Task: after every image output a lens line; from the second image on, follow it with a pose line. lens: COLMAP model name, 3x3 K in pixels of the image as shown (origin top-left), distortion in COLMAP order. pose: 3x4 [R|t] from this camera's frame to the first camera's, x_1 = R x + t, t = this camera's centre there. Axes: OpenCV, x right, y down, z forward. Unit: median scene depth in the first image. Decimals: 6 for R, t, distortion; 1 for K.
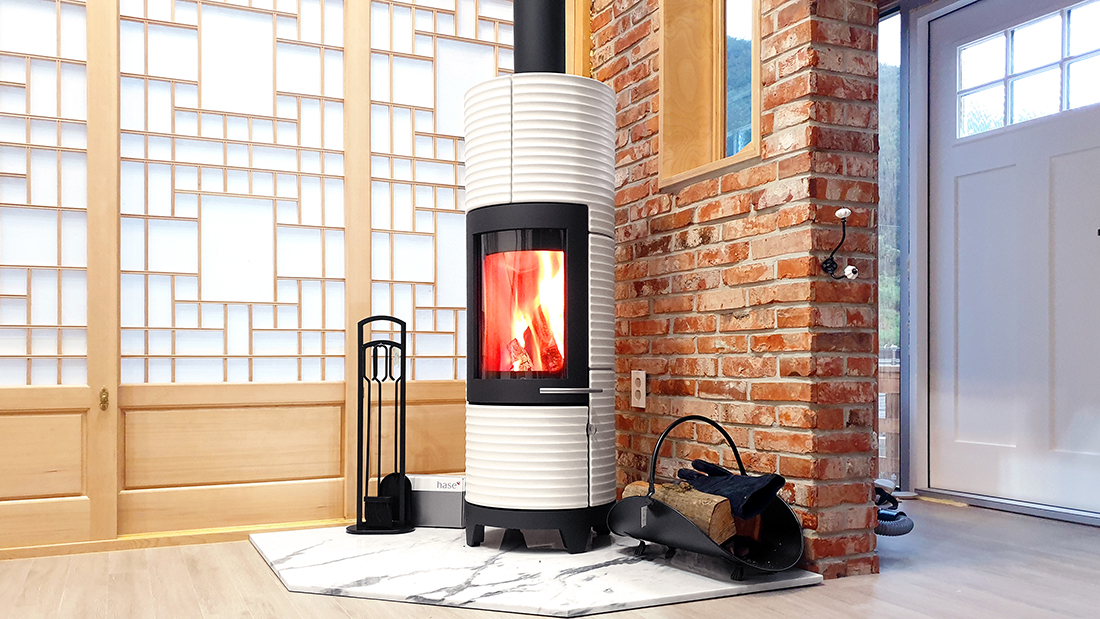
lens RADIAL K [[846.2, 0, 560.2], [0, 846.2, 318.7], [0, 0, 1]] dist [0.182472, -0.385303]
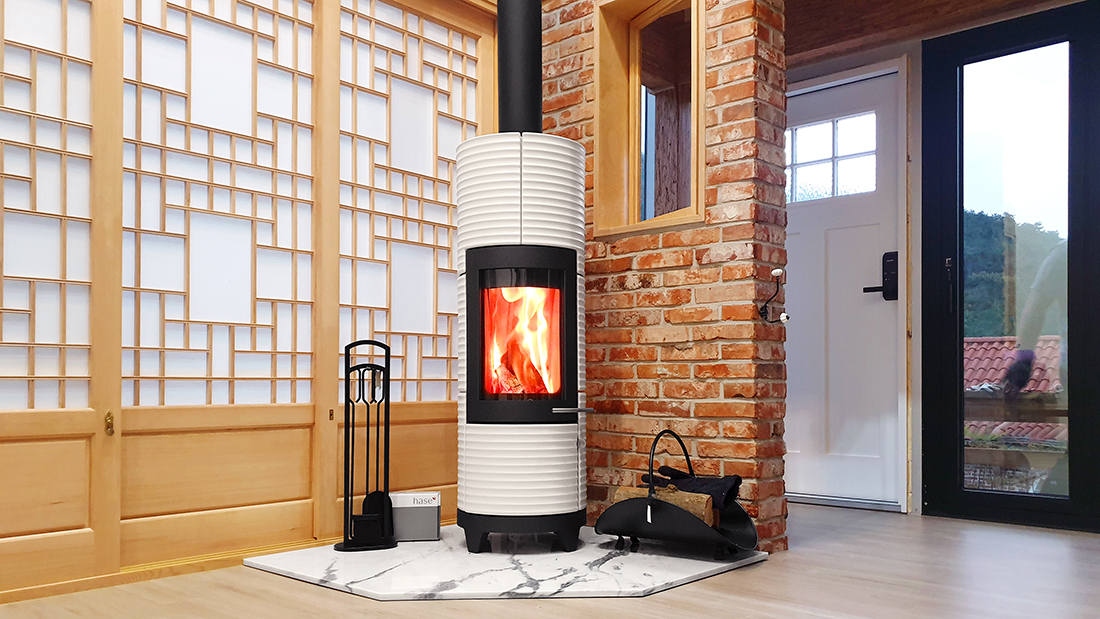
lens RADIAL K [[846.2, 0, 560.2], [0, 846.2, 318.7], [0, 0, 1]] dist [0.182472, -0.385303]
pose [[0.932868, 0.028096, 0.359121, -0.389256], [-0.021033, 0.999501, -0.023559, -0.013008], [-0.359604, 0.014424, 0.932994, -0.079369]]
